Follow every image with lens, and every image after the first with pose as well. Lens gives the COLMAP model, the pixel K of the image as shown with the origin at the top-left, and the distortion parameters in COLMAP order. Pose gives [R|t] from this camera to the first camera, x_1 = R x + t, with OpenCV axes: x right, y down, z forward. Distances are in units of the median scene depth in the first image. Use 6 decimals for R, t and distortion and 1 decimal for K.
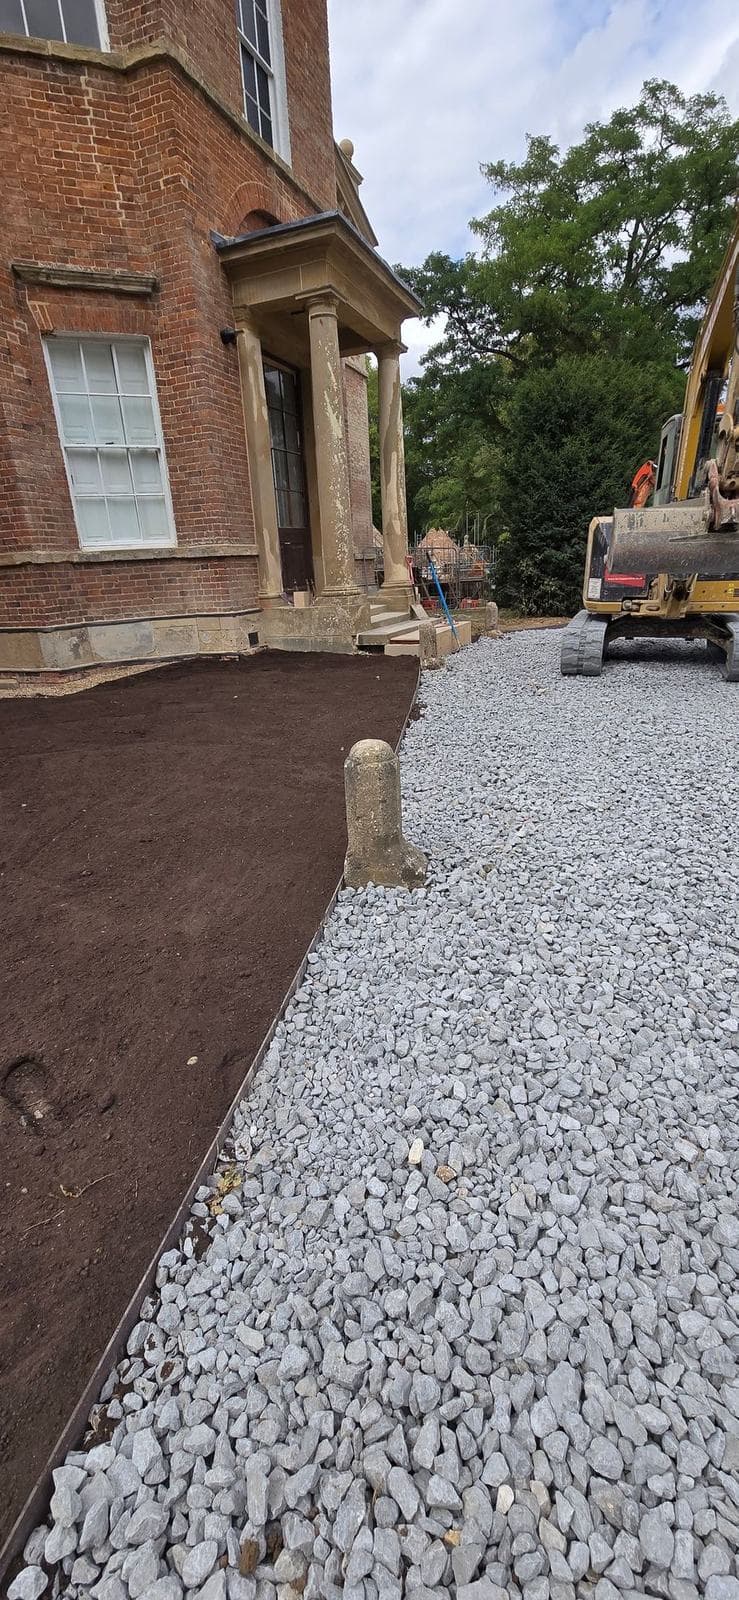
lens RADIAL K [[648.8, 0, 357.5], [0, 648.8, 801.4], [0, 0, 1]] dist [-0.001889, 0.005913]
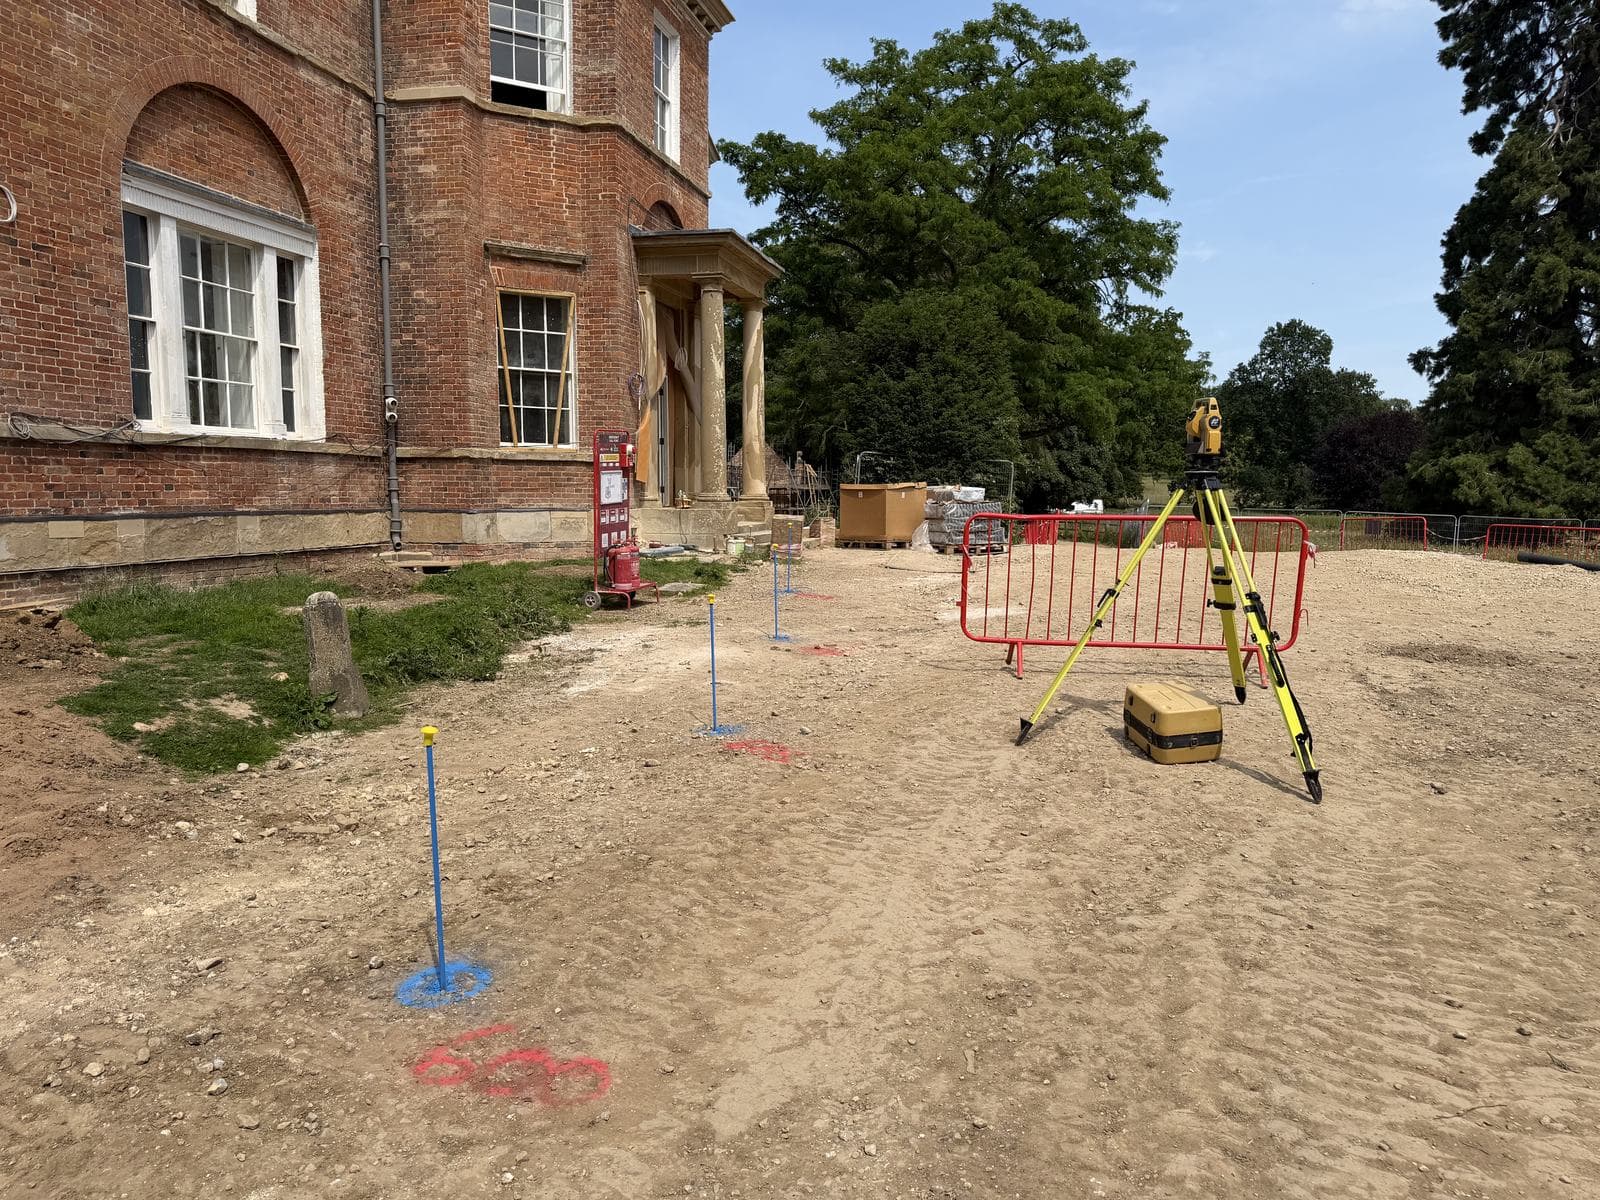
lens RADIAL K [[867.3, 0, 794.4], [0, 867.3, 604.3], [0, 0, 1]] dist [-0.000477, 0.000789]
pose [[0.986174, 0.049941, 0.158006, -0.142561], [-0.016994, 0.978958, -0.203354, 0.214102], [-0.164837, 0.197857, 0.966272, -0.594274]]
